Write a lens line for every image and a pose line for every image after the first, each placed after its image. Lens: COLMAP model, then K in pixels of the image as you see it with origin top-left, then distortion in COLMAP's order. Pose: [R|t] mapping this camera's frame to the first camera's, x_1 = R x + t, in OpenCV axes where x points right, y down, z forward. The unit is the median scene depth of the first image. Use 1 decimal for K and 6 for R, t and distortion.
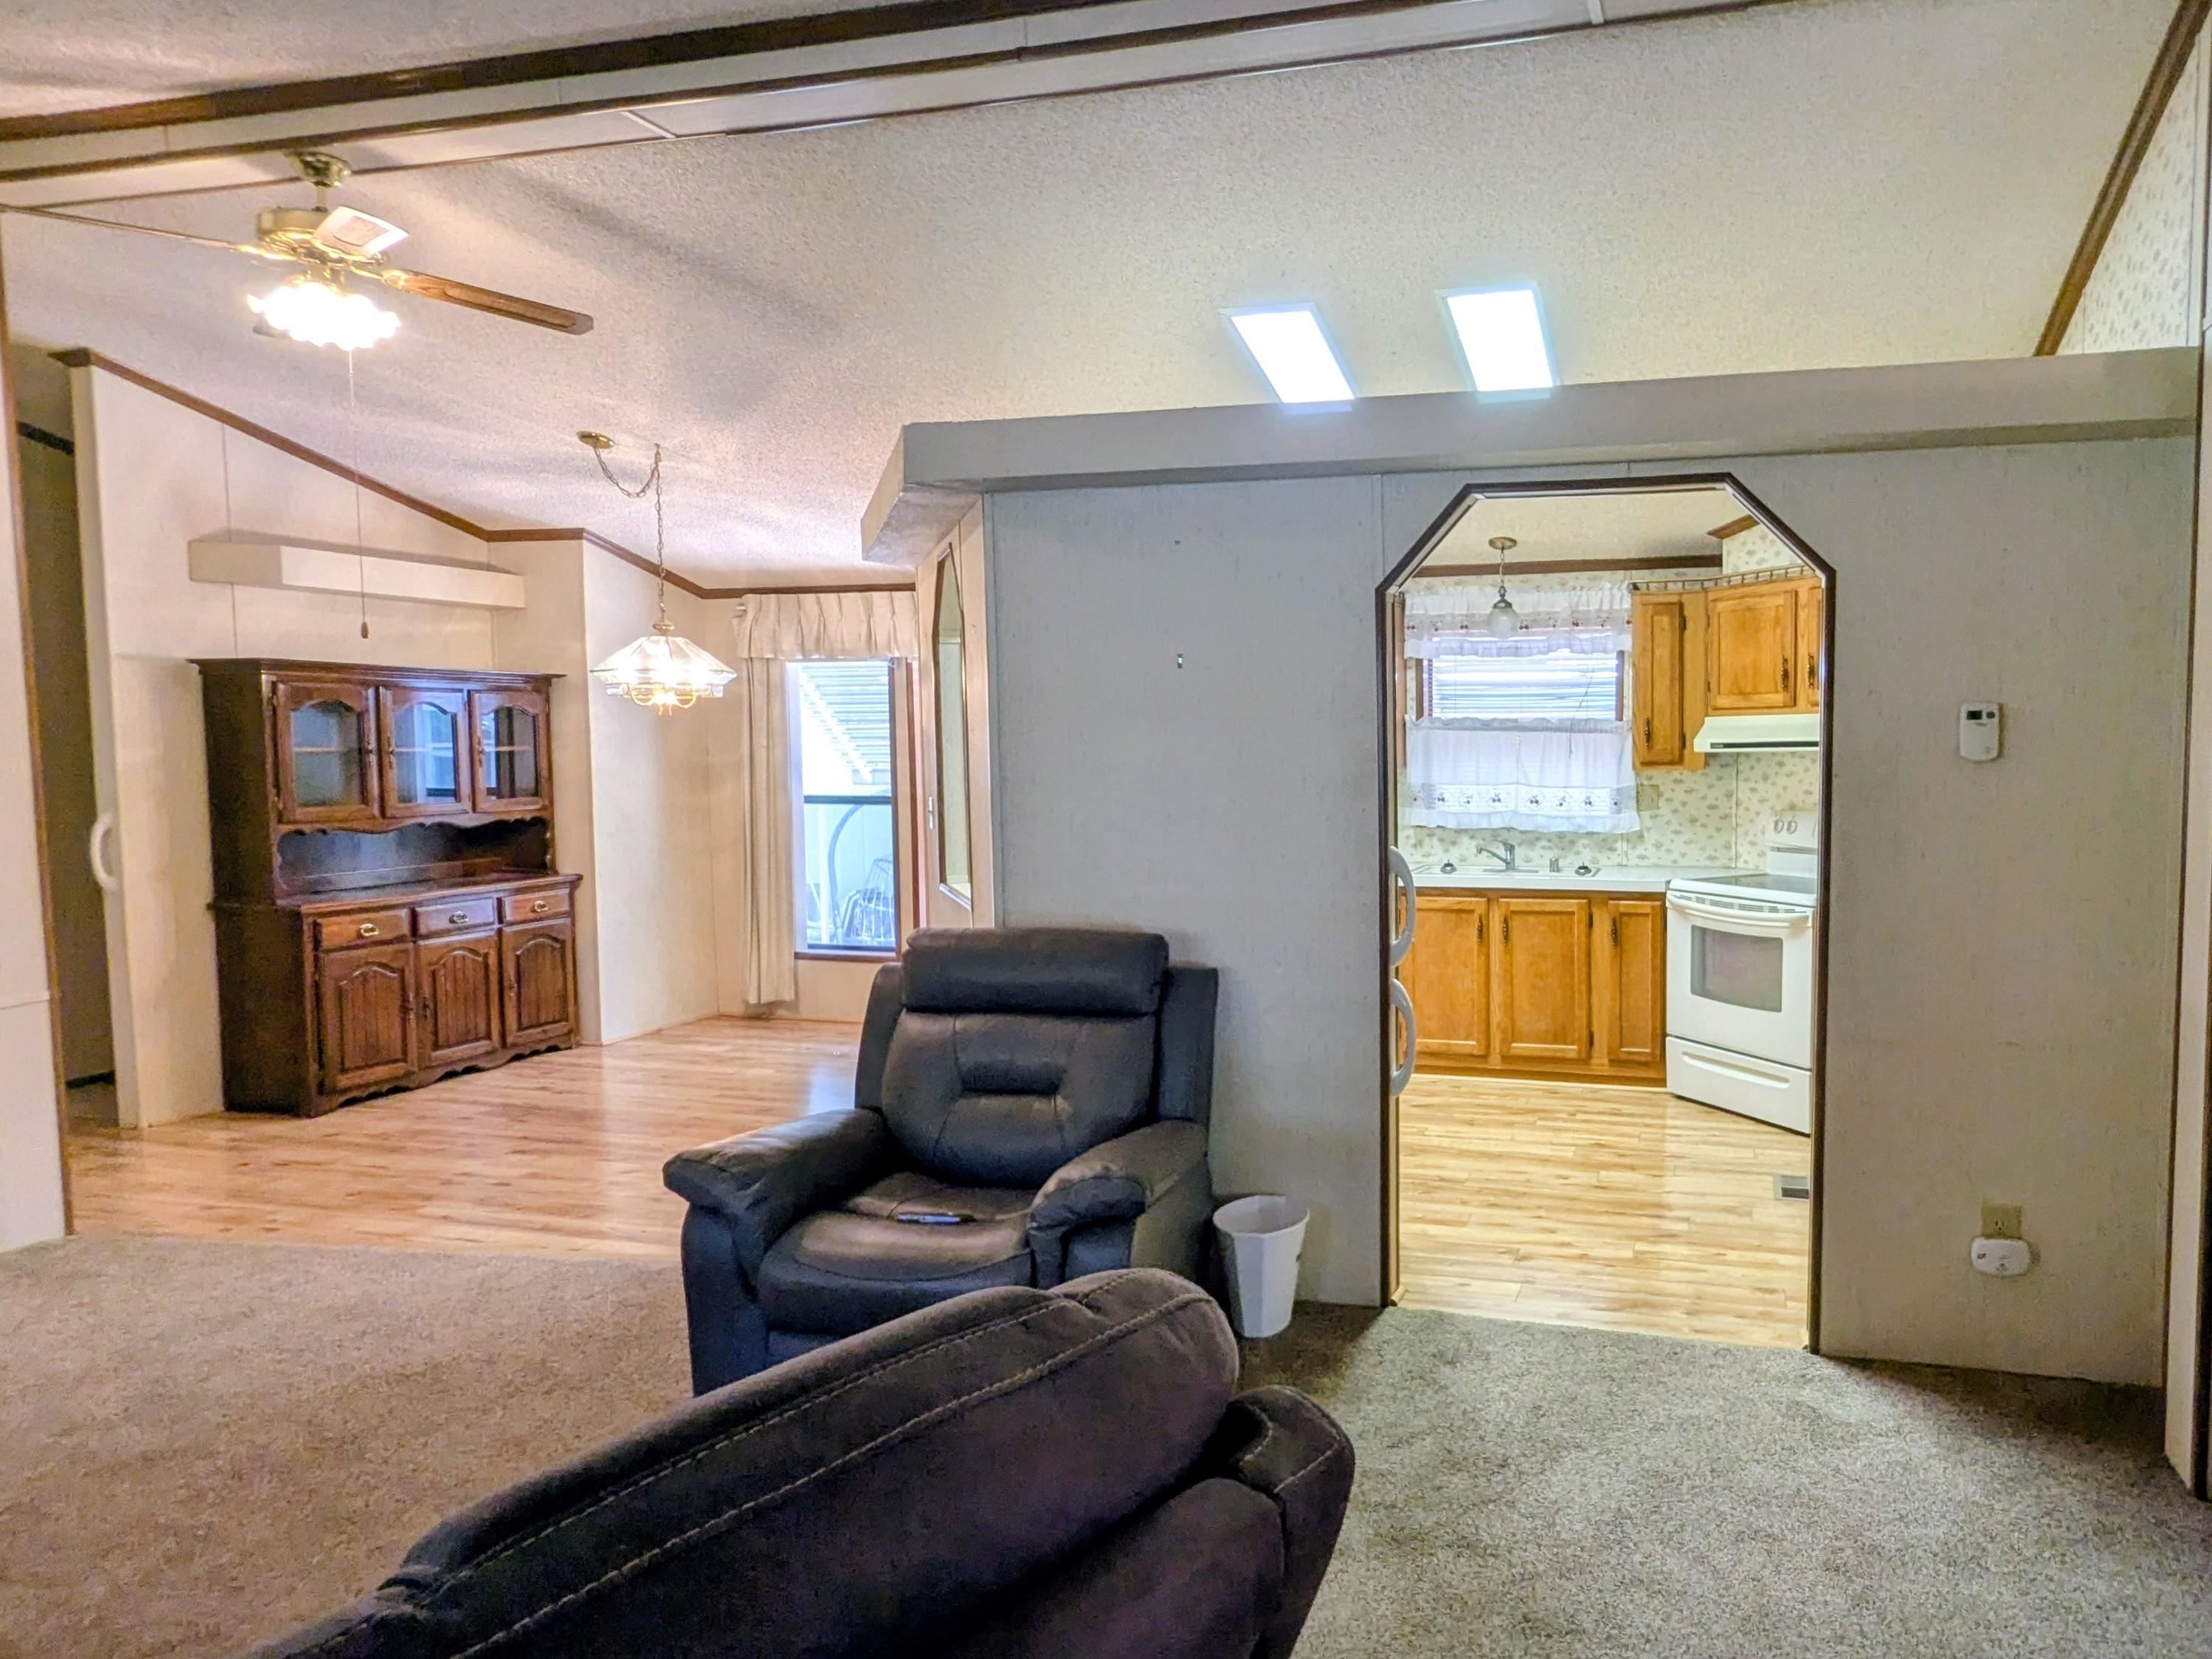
lens RADIAL K [[1392.7, 0, 1371.0], [0, 1392.7, 836.8], [0, 0, 1]] dist [0.005356, -0.001345]
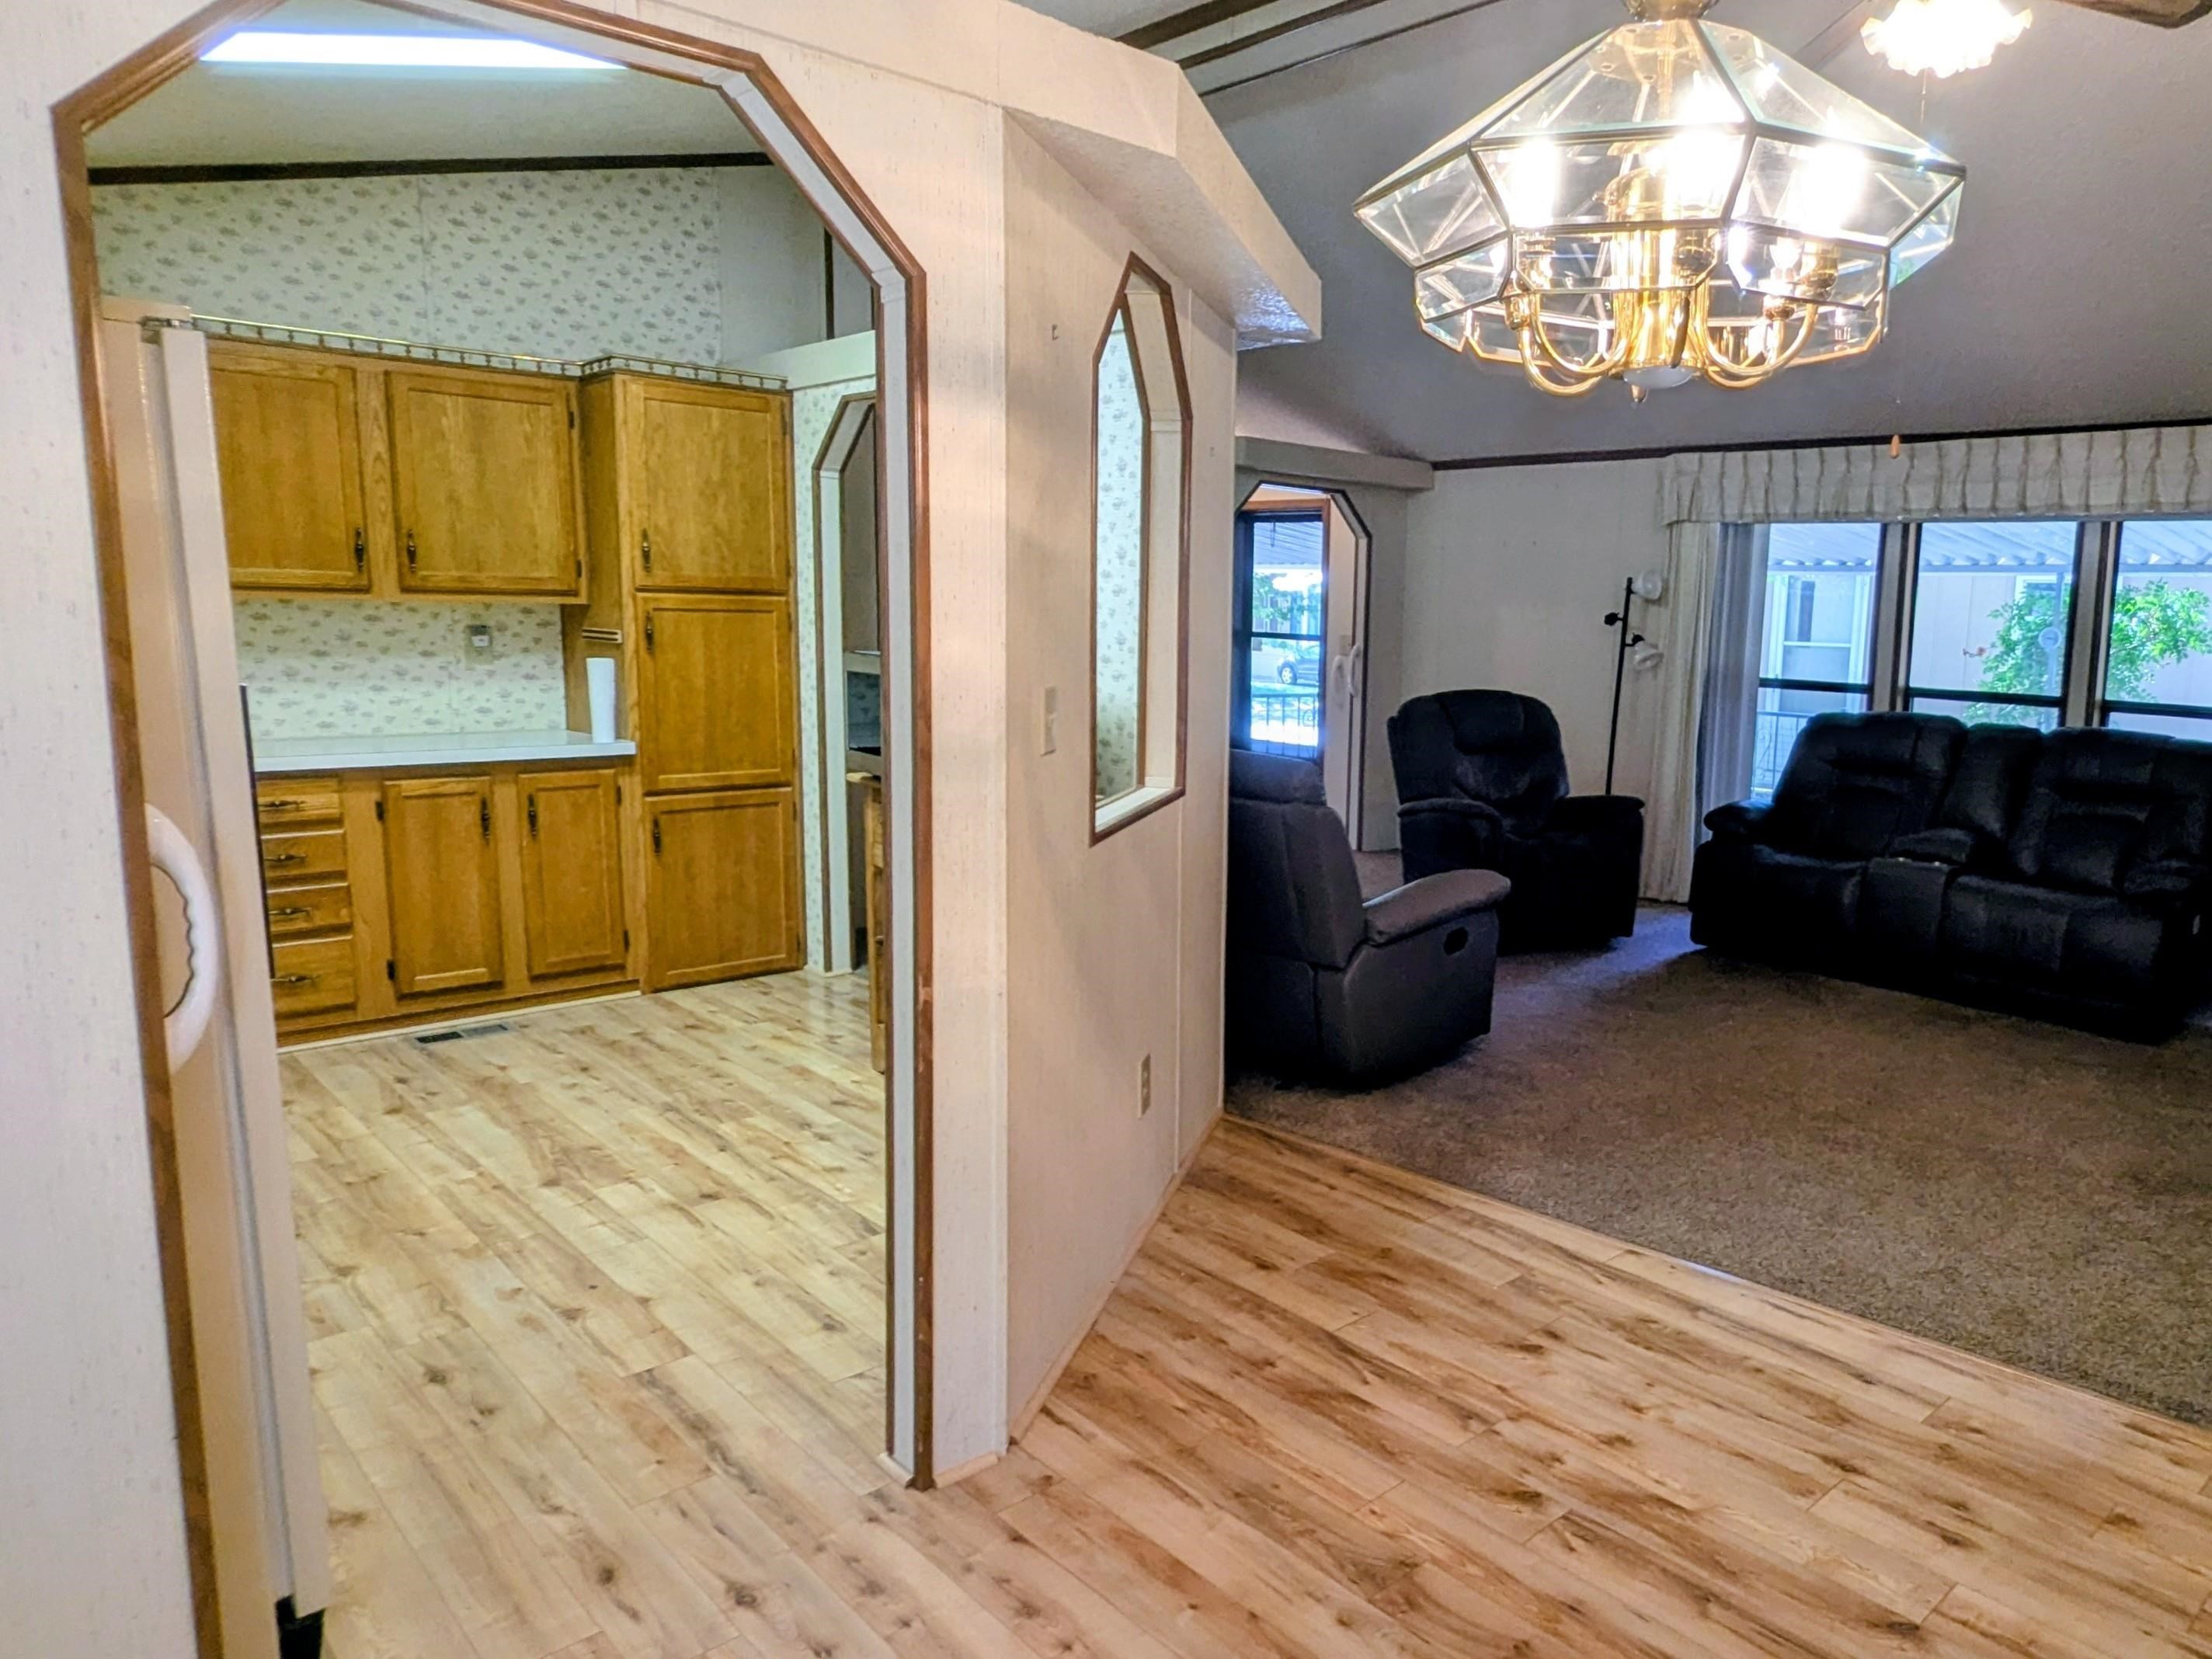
lens RADIAL K [[1475.0, 0, 1373.0], [0, 1475.0, 843.2], [0, 0, 1]] dist [0.001274, -0.001341]
pose [[-0.868710, -0.101035, 0.484907, -0.563010], [0.004844, 0.977196, 0.212285, -0.070747], [-0.495298, 0.186763, -0.848410, 1.187033]]
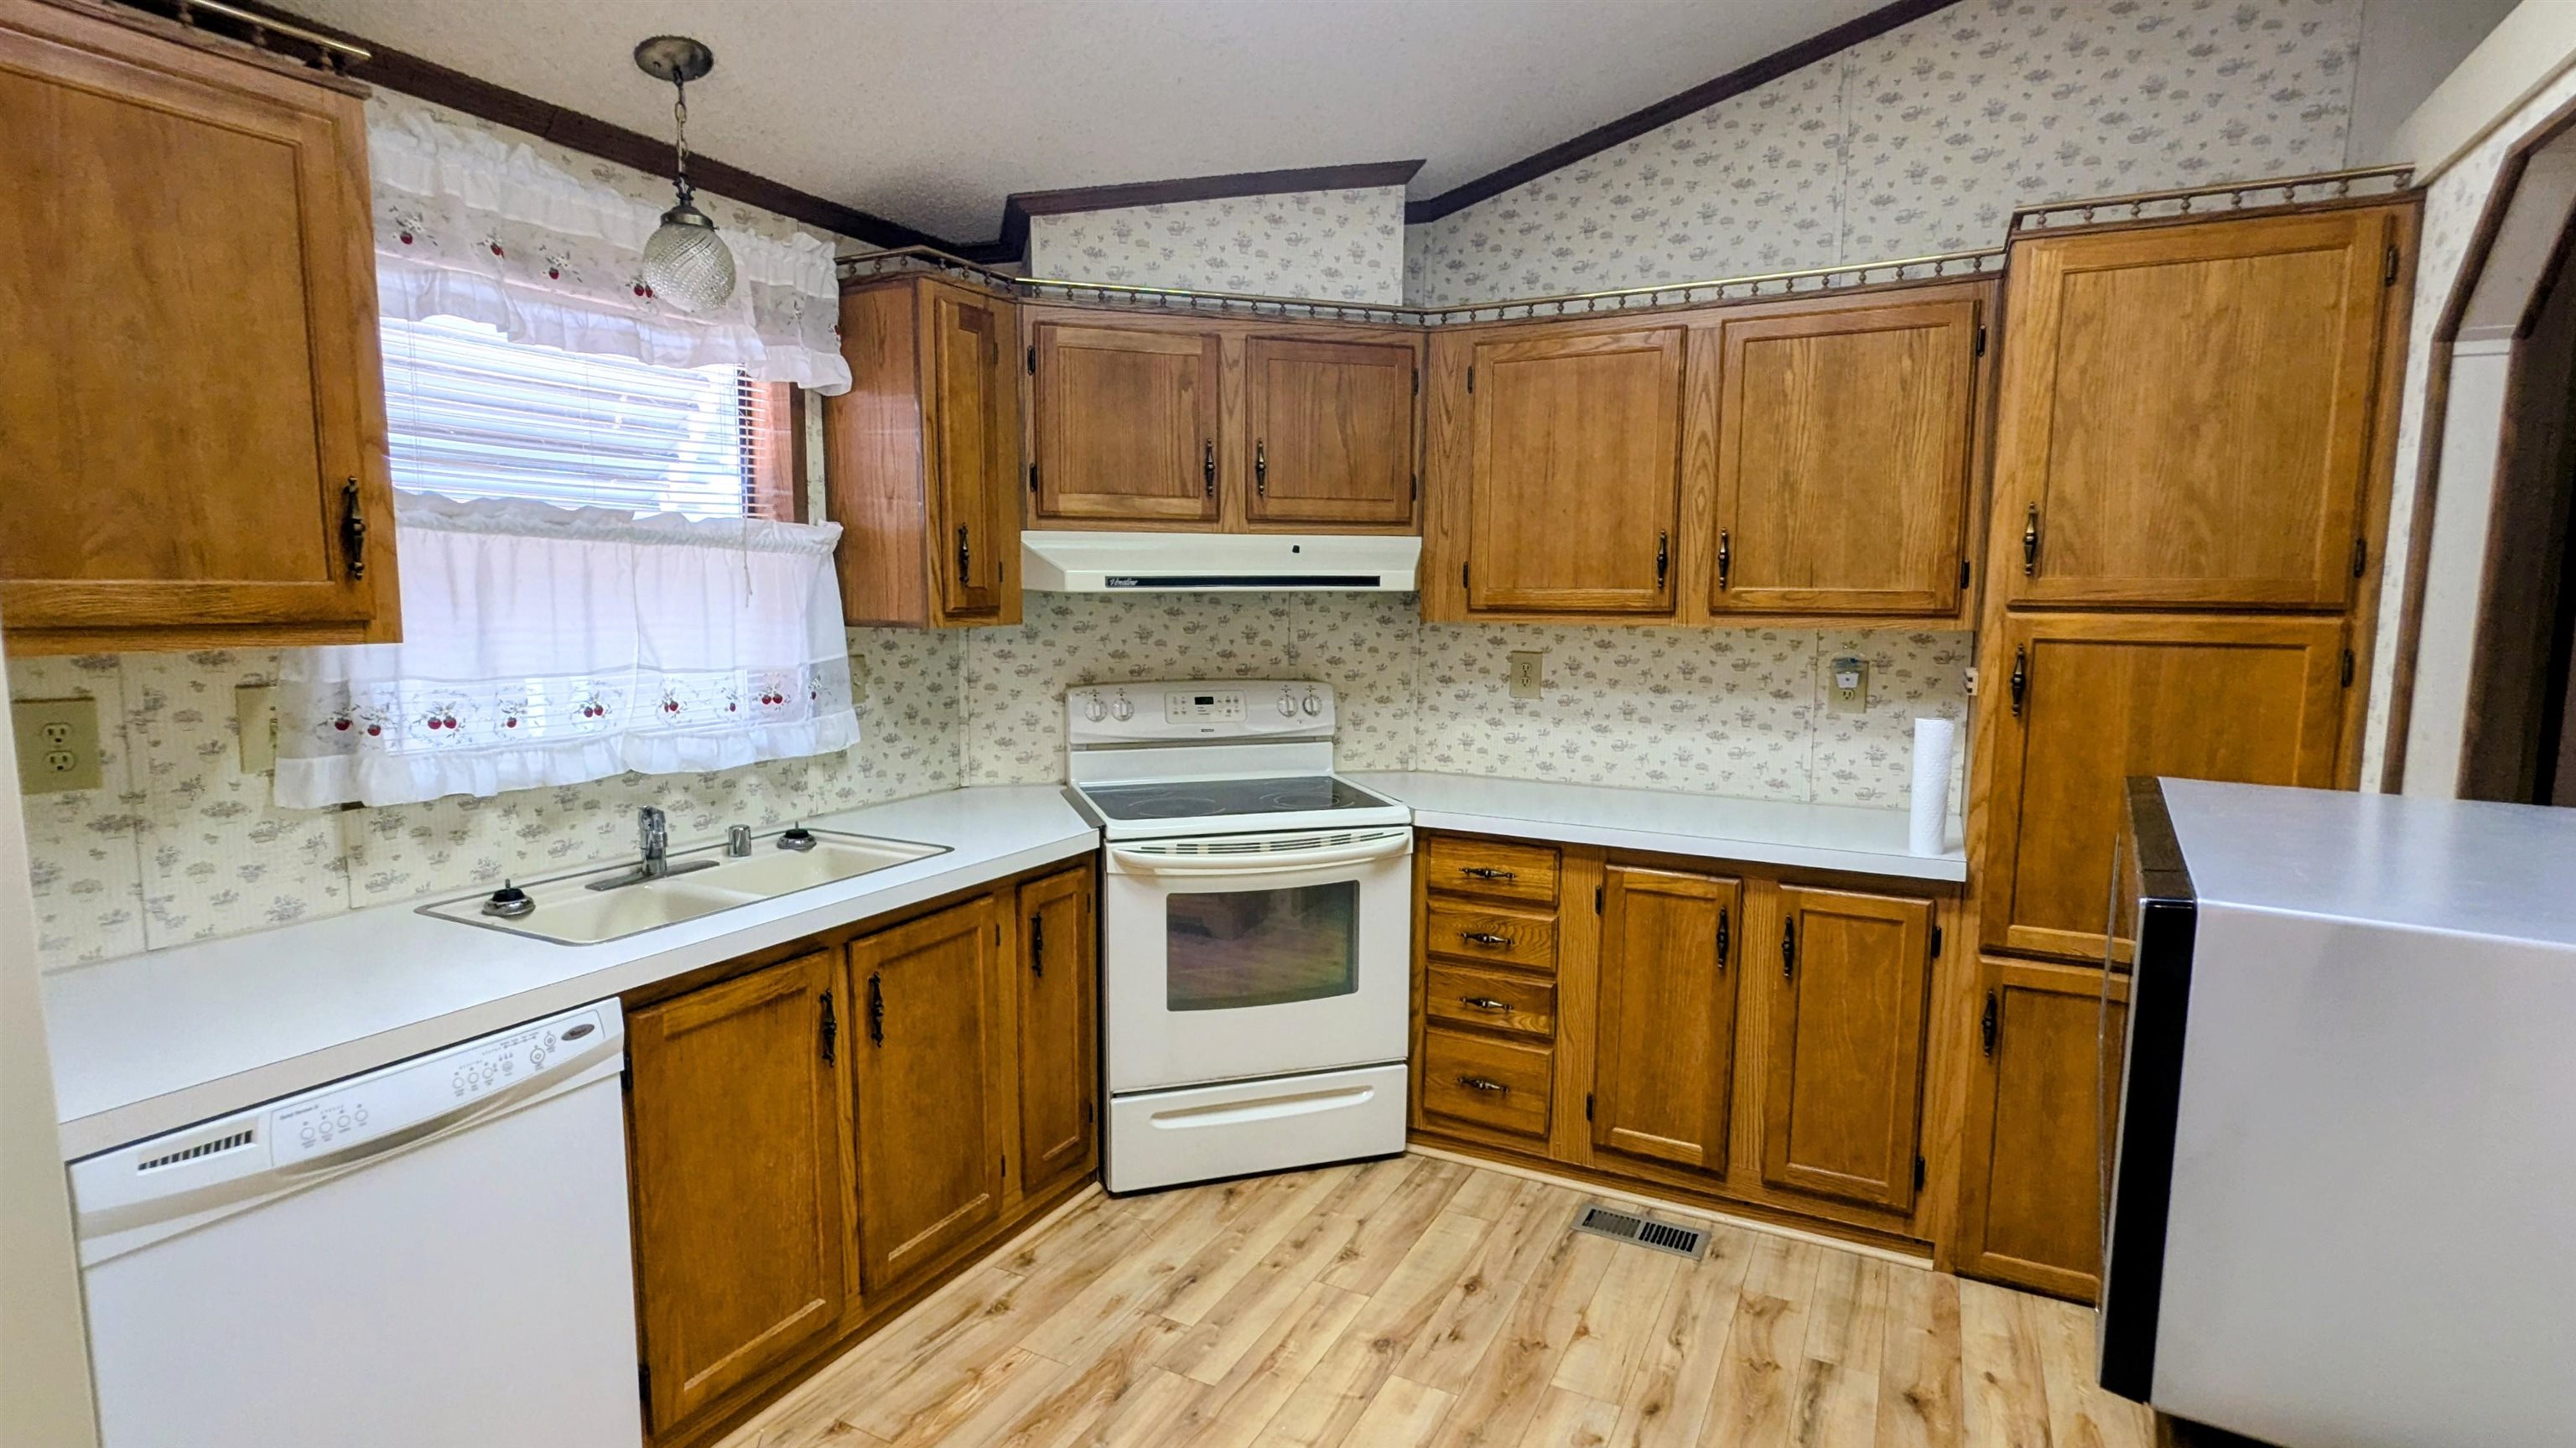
lens RADIAL K [[1240.7, 0, 1291.9], [0, 1240.7, 730.5], [0, 0, 1]] dist [-0.000856, 0.000247]
pose [[0.235178, -0.107597, 0.965978, -0.233070], [0.057759, 0.993644, 0.096617, -0.048080], [-0.970235, 0.033071, 0.239898, 0.784917]]
